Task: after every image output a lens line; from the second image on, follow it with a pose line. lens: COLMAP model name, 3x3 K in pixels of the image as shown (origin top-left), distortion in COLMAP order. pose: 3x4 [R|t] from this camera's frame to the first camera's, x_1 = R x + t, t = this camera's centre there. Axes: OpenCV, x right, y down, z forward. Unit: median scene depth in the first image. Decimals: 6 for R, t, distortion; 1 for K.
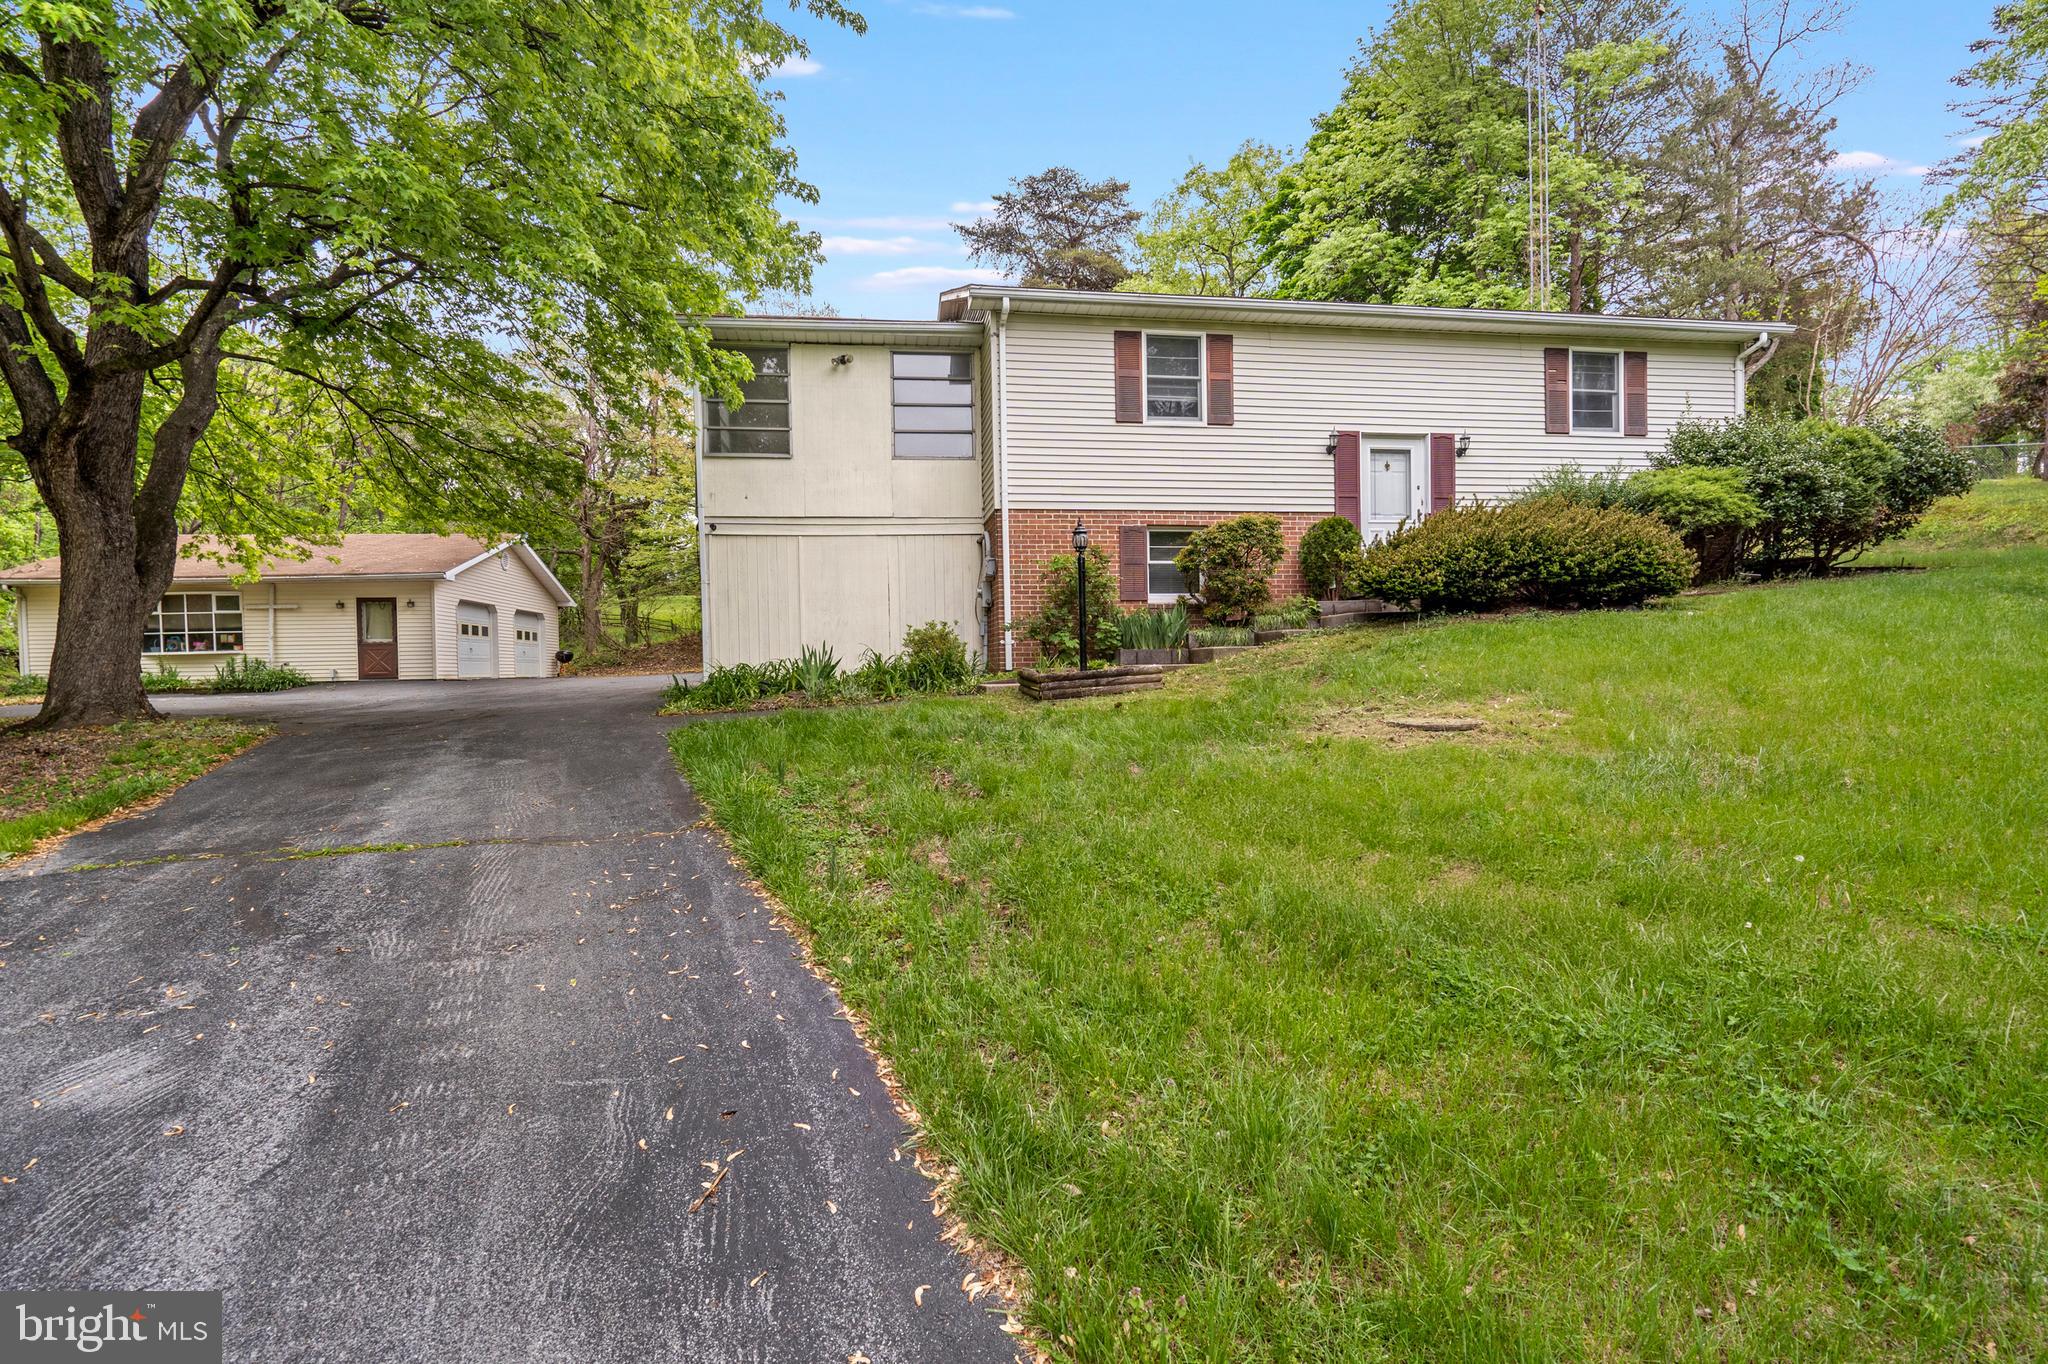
lens RADIAL K [[930.3, 0, 1012.0], [0, 930.3, 686.8], [0, 0, 1]] dist [-0.003441, 0.001439]
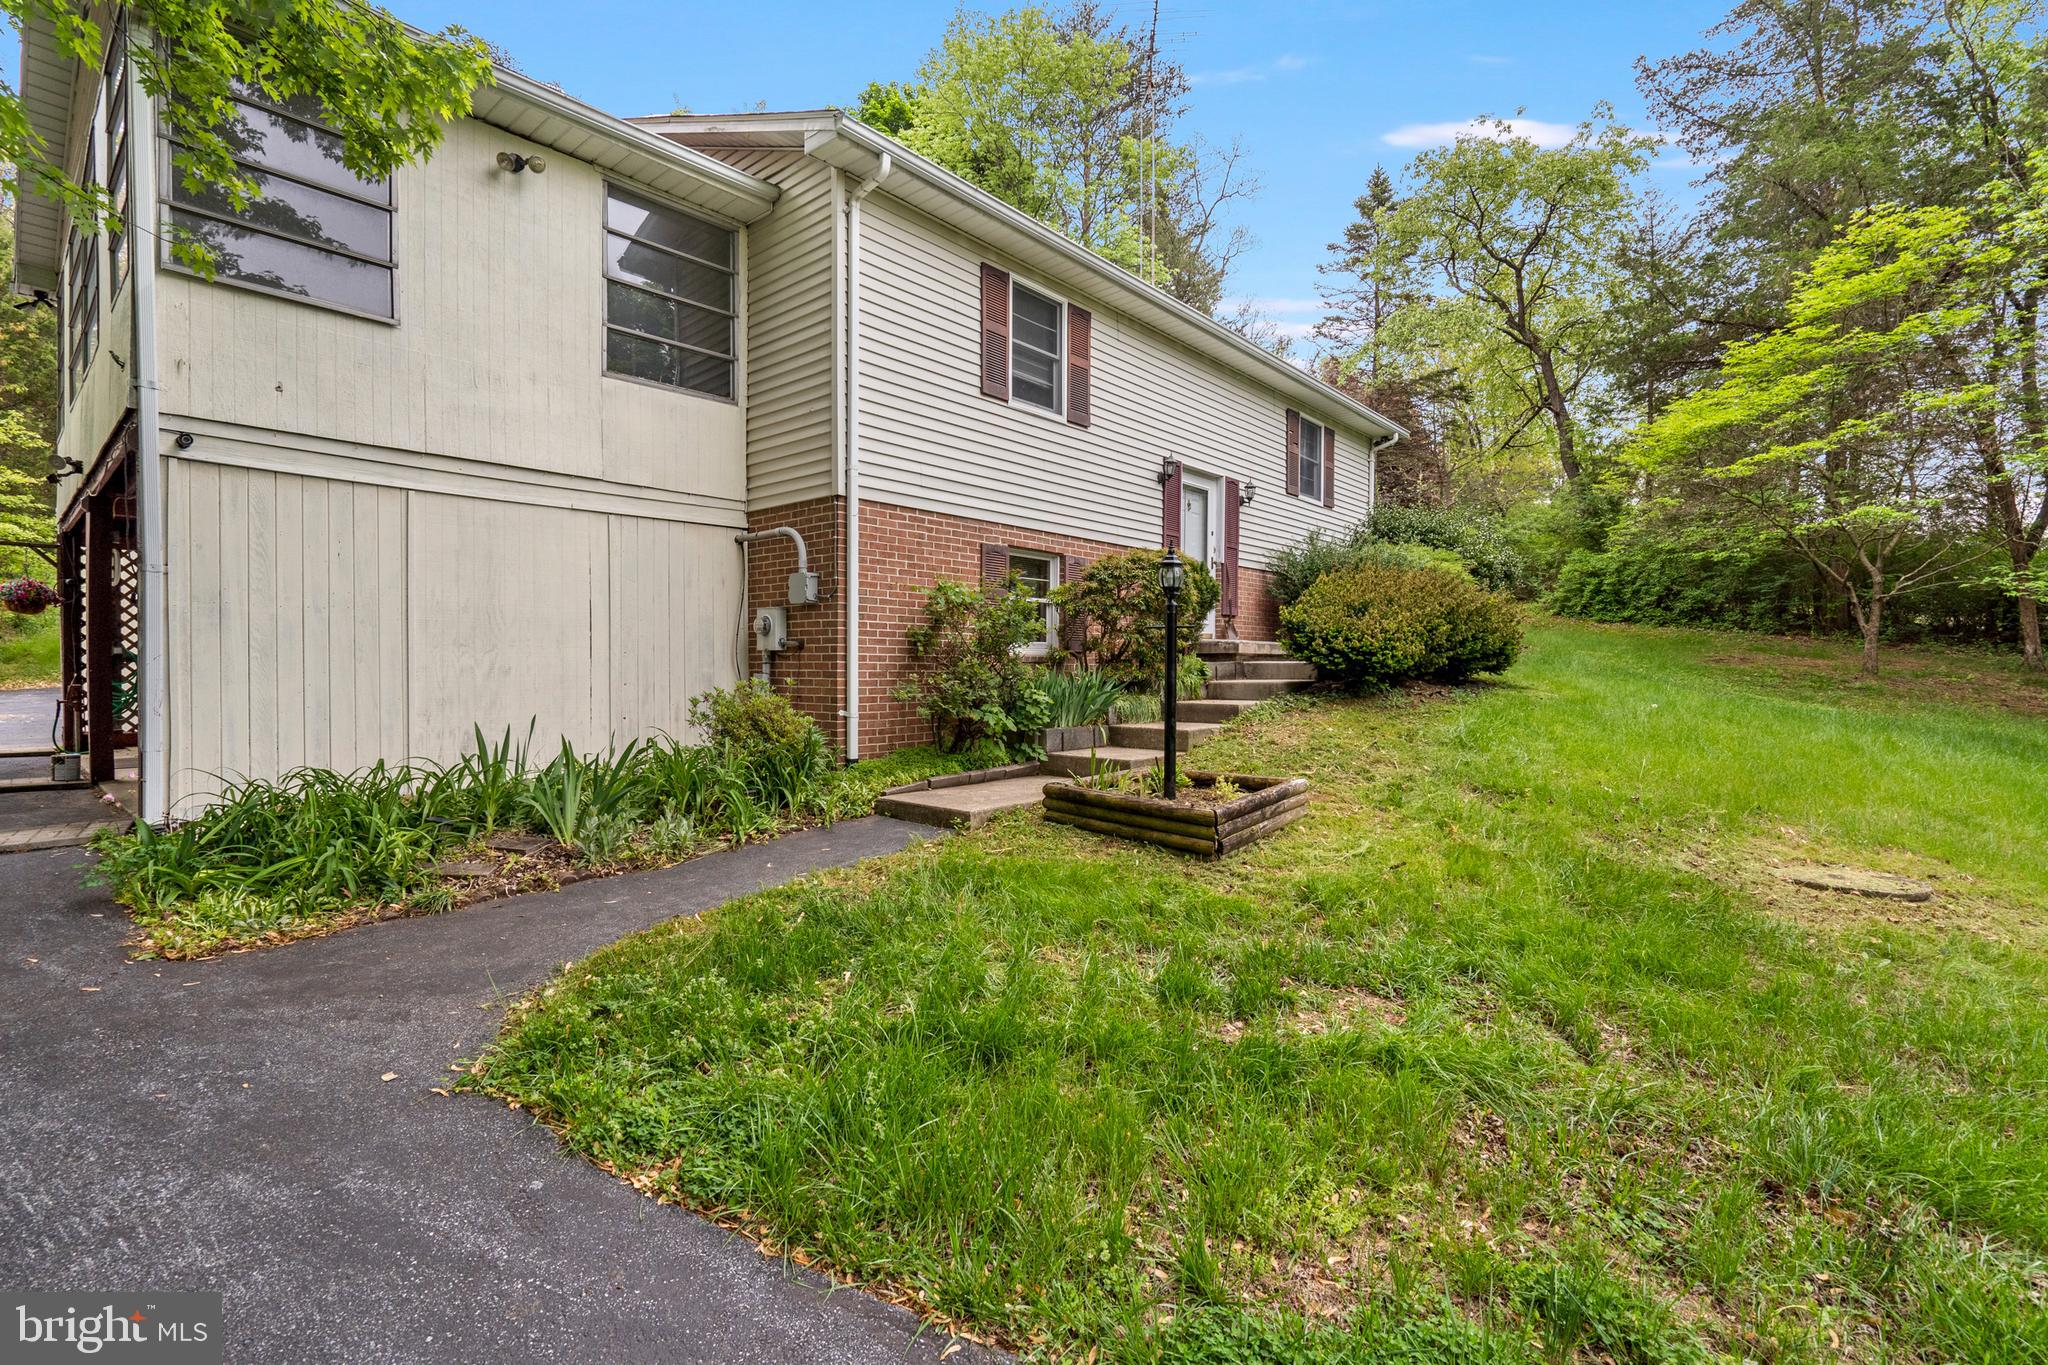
lens RADIAL K [[930.3, 0, 1009.3], [0, 930.3, 671.5], [0, 0, 1]] dist [-0.003441, 0.001439]
pose [[0.772817, 0.018601, 0.634357, -0.295896], [-0.004455, 0.999705, -0.023887, -0.058471], [-0.634614, 0.015634, 0.772671, 0.435992]]
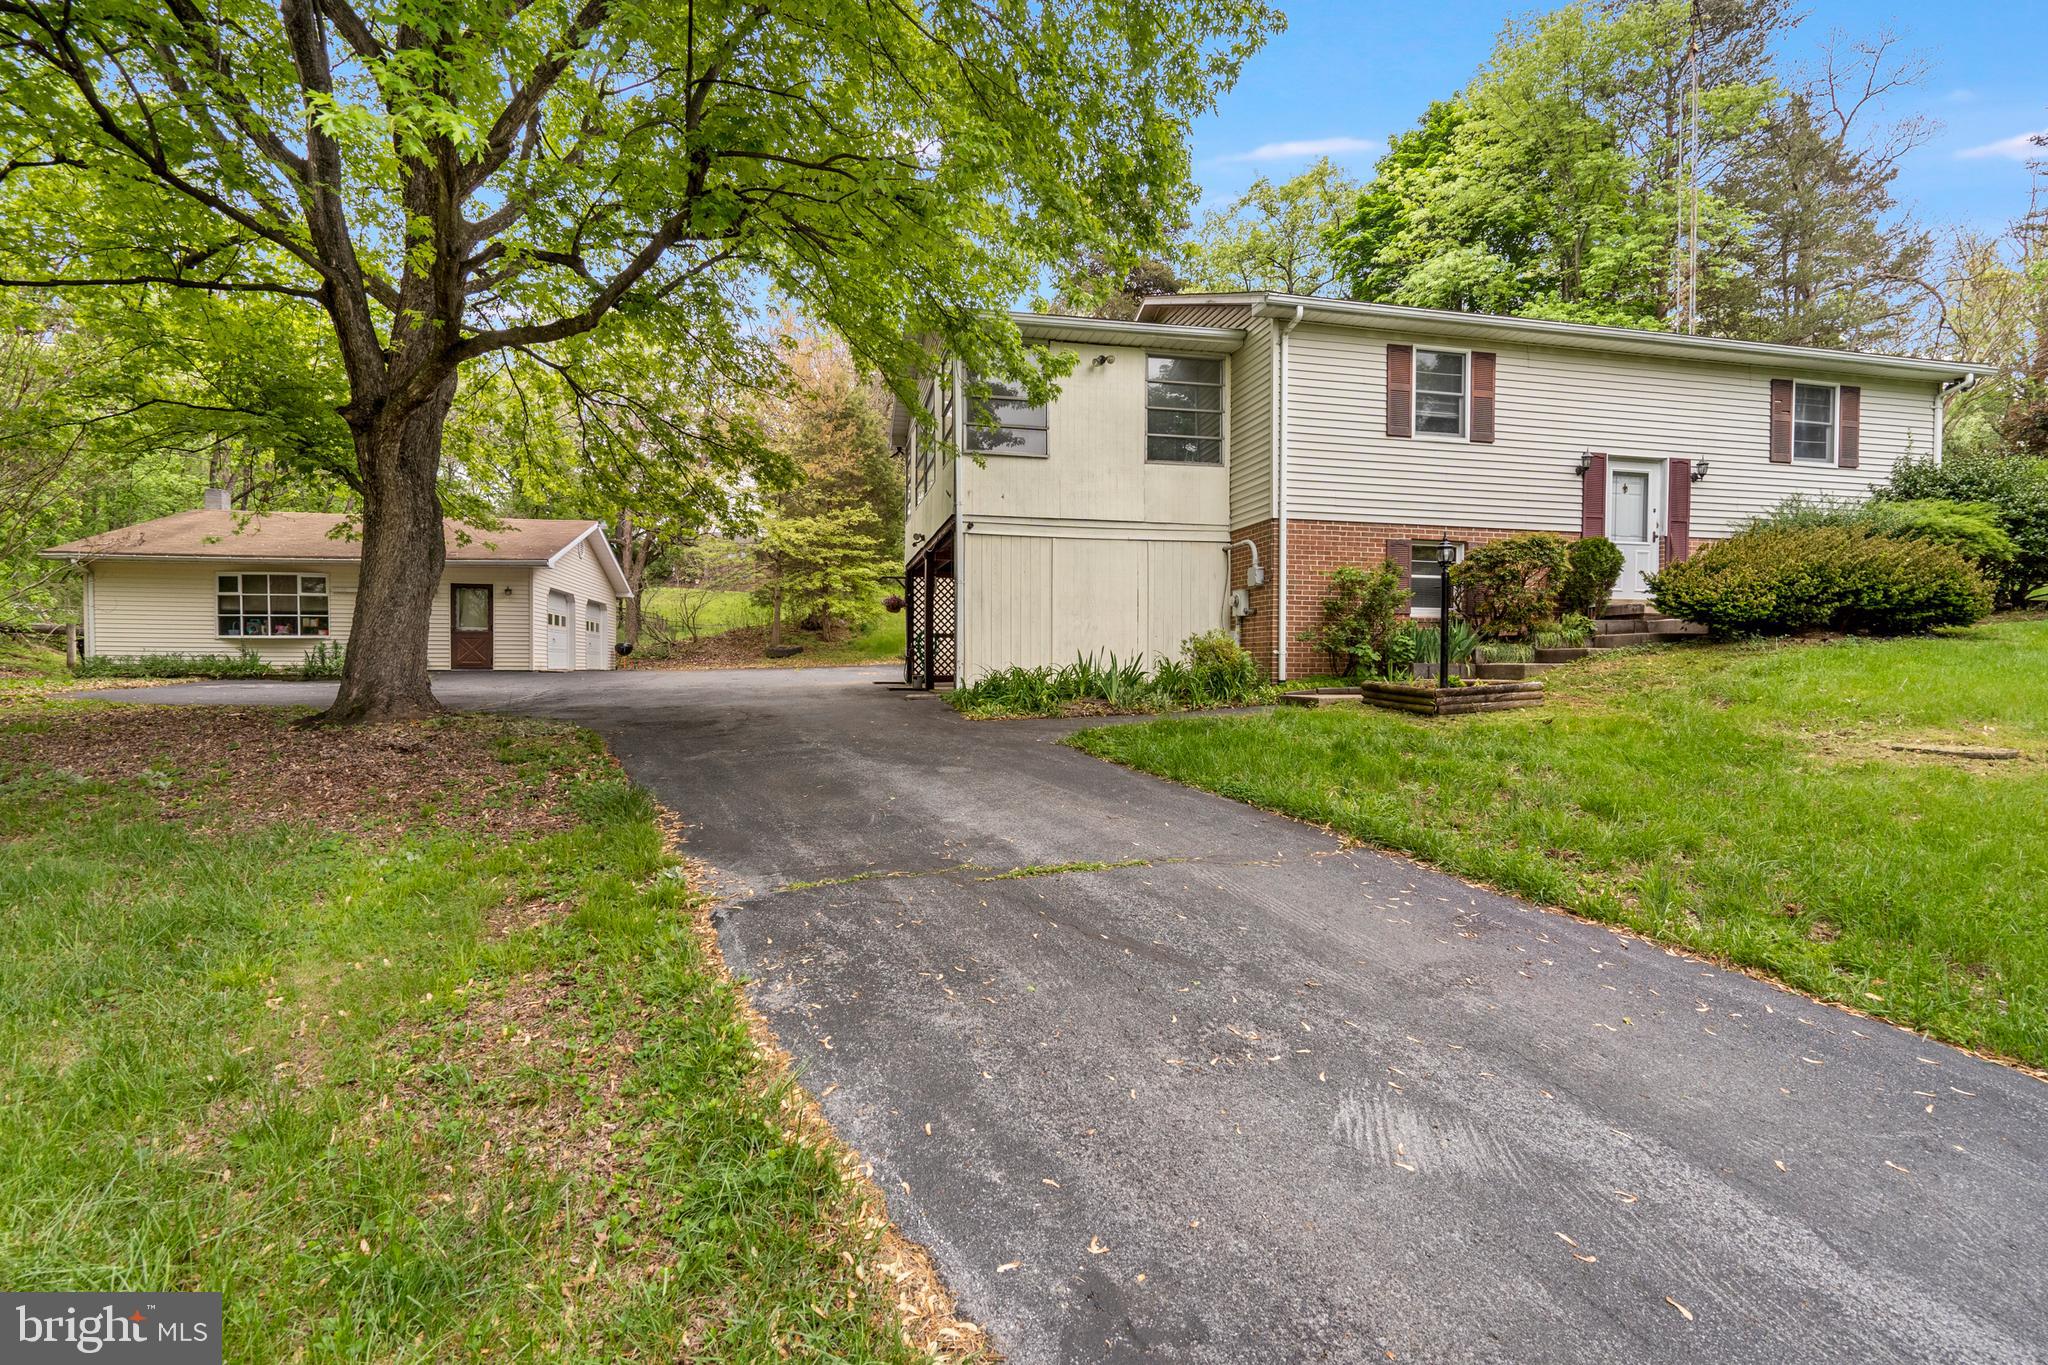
lens RADIAL K [[930.3, 0, 1016.6], [0, 930.3, 685.7], [0, 0, 1]] dist [-0.003441, 0.001439]
pose [[0.997962, 0.023308, 0.059406, -0.325633], [-0.023174, 0.999727, -0.002943, -0.002708], [-0.059458, 0.001560, 0.998230, 0.023506]]
